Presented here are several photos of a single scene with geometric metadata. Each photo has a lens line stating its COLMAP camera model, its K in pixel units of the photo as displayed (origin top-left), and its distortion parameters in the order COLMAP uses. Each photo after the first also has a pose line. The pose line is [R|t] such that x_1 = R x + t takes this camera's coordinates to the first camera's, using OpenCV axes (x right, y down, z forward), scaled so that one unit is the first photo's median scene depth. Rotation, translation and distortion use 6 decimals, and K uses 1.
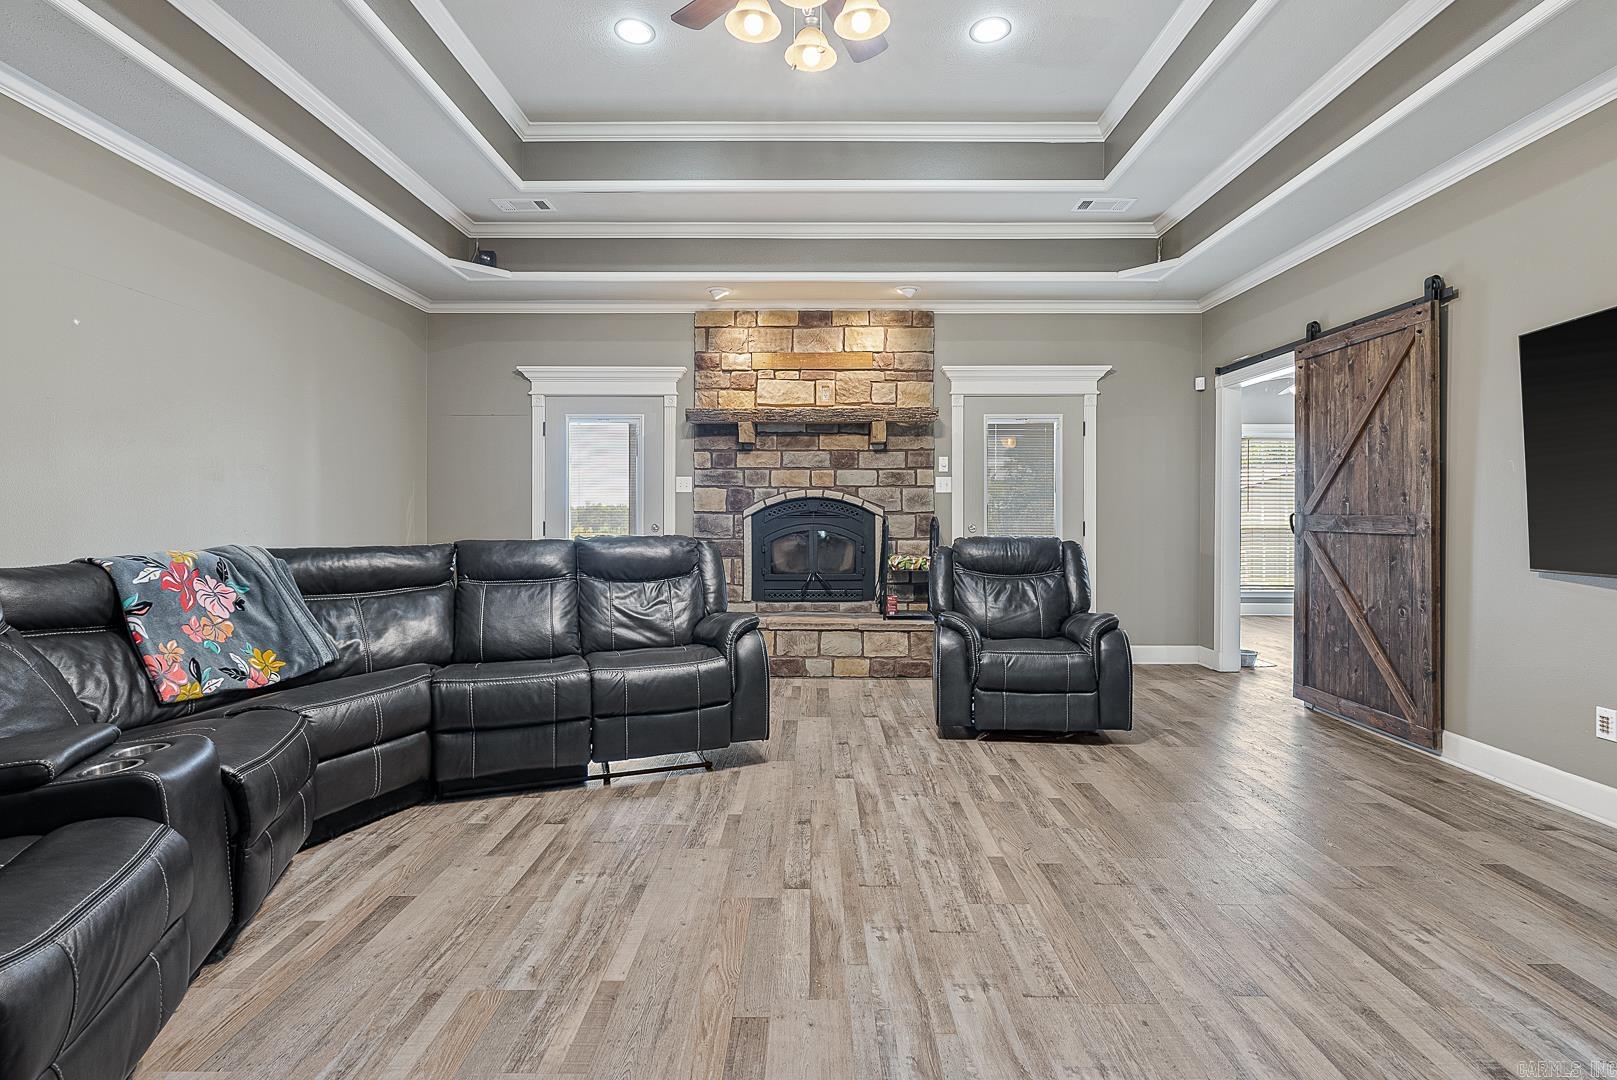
lens RADIAL K [[755.8, 0, 803.6], [0, 755.8, 518.9], [0, 0, 1]] dist [0.000033, -0.000075]
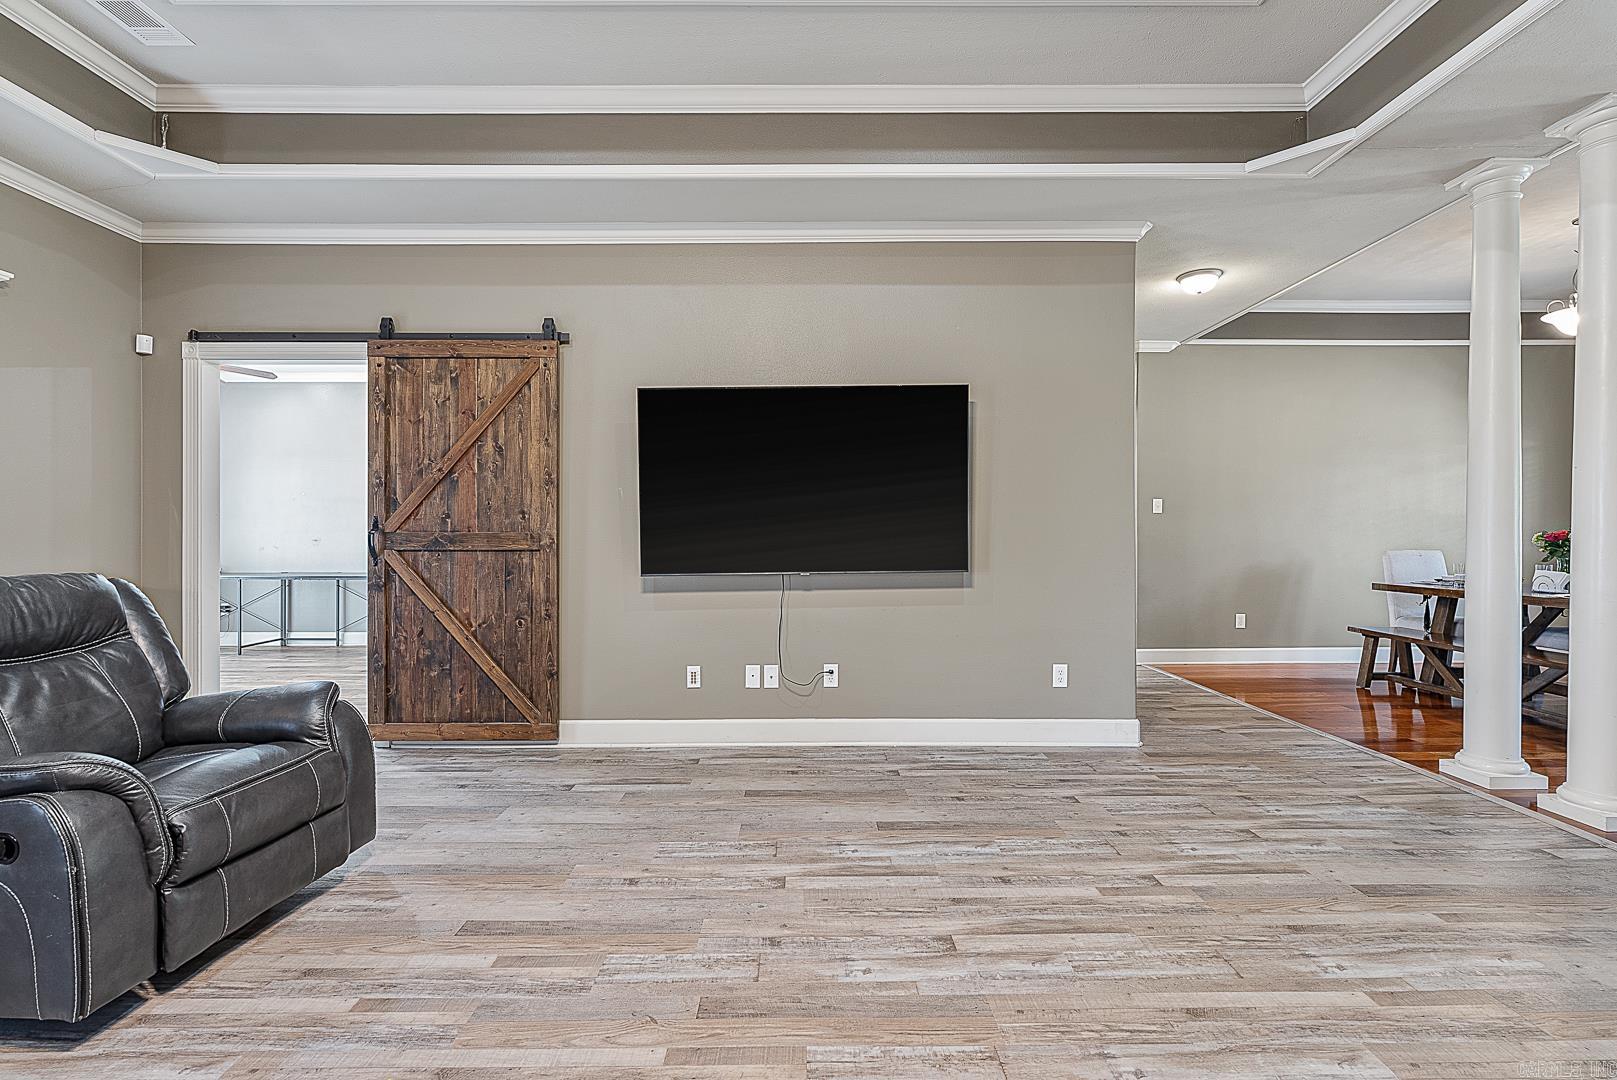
lens RADIAL K [[744.7, 0, 808.5], [0, 744.7, 540.0], [0, 0, 1]] dist [-0.001055, 0.000266]
pose [[-0.027901, -0.012968, 0.999527, -0.253720], [0.008149, 0.999880, 0.013200, -0.004042], [-0.999577, 0.008514, -0.027792, 0.584665]]
